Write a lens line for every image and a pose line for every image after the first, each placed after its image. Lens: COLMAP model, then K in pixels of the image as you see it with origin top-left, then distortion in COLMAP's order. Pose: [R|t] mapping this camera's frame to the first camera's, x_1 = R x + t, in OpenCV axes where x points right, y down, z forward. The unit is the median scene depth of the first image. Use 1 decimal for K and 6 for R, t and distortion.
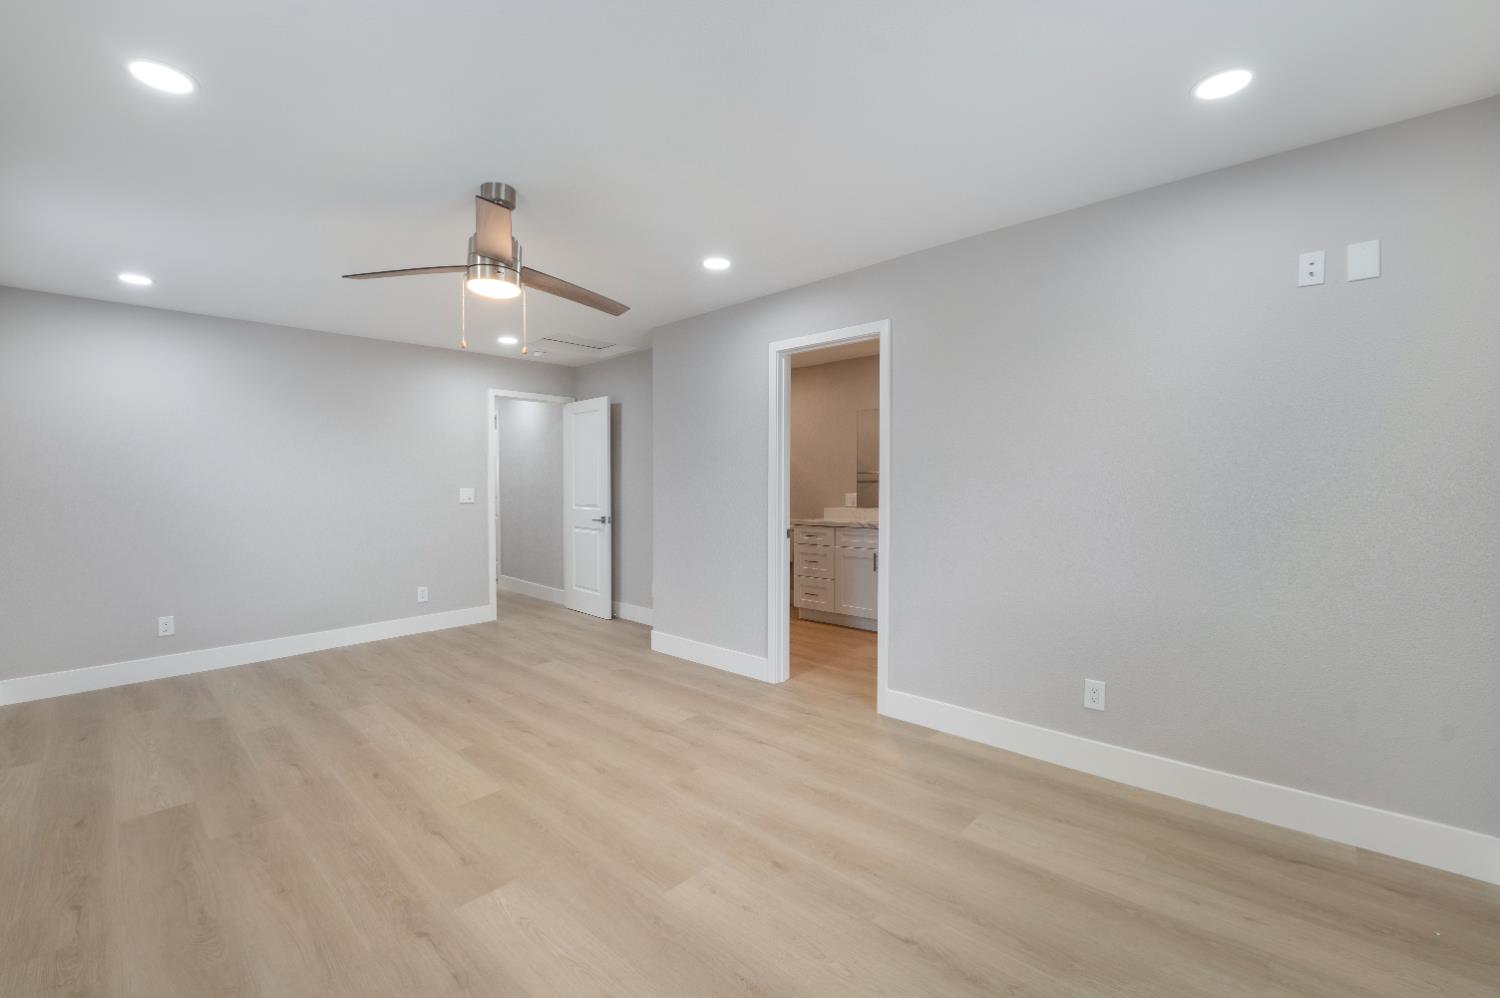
lens RADIAL K [[615.6, 0, 749.7], [0, 615.6, 496.0], [0, 0, 1]] dist [0.001932, 0.000390]
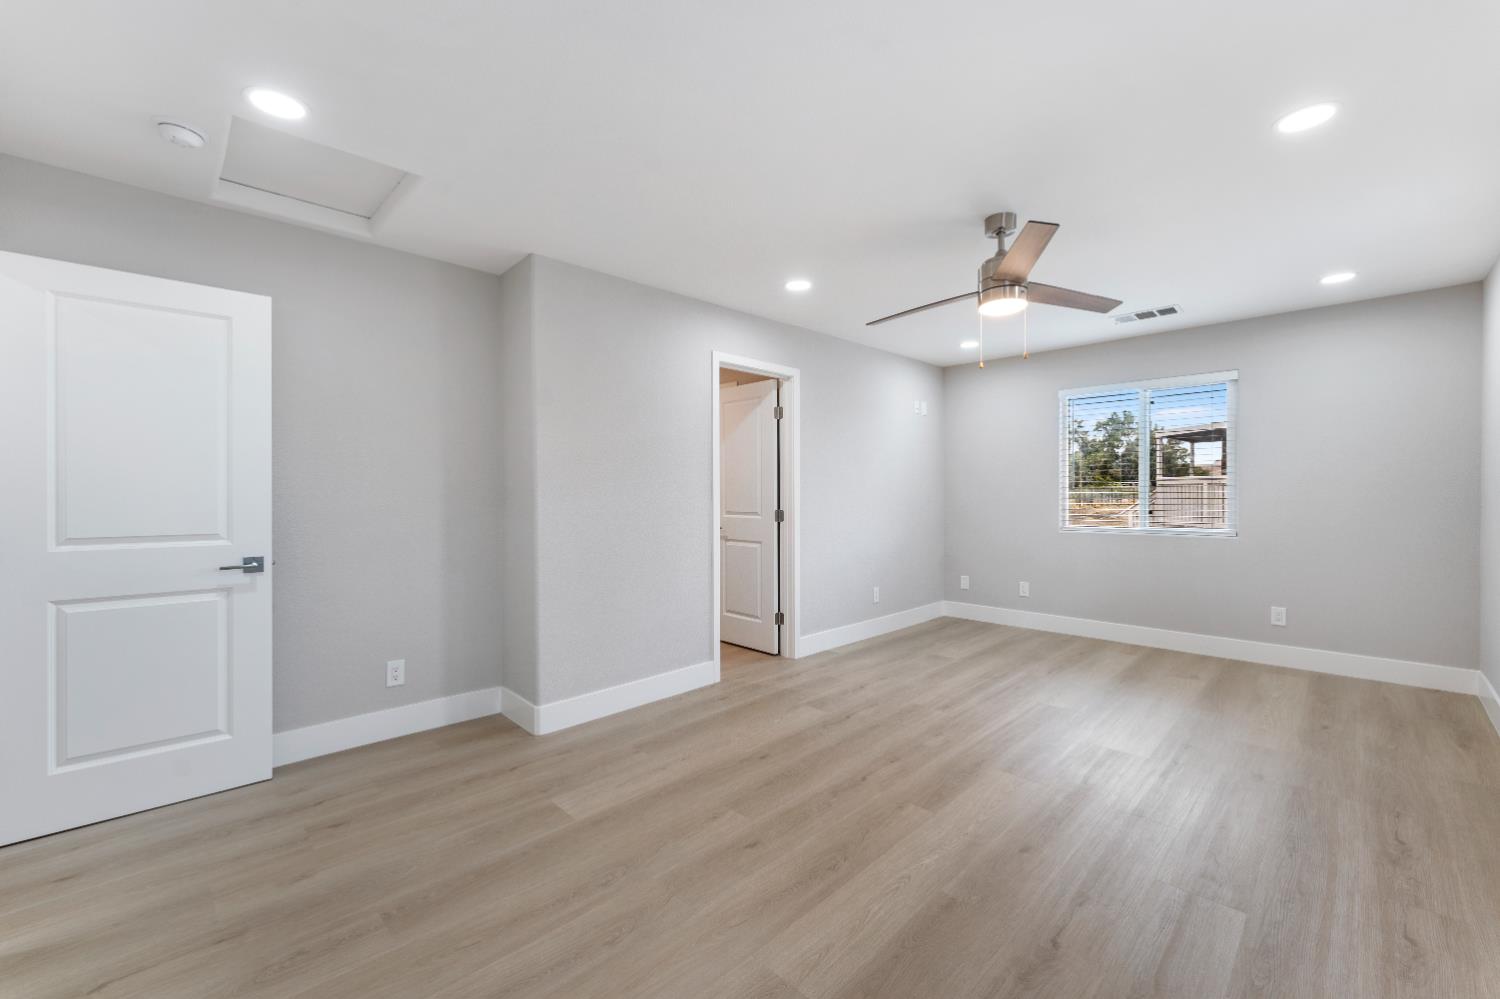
lens RADIAL K [[599.9, 0, 739.3], [0, 599.9, 496.4], [0, 0, 1]] dist [0.008039, -0.000199]
pose [[0.063930, -0.002806, 0.997950, -1.076279], [0.026545, 0.999647, 0.001110, -0.004813], [-0.997601, 0.026420, 0.063982, 1.004589]]
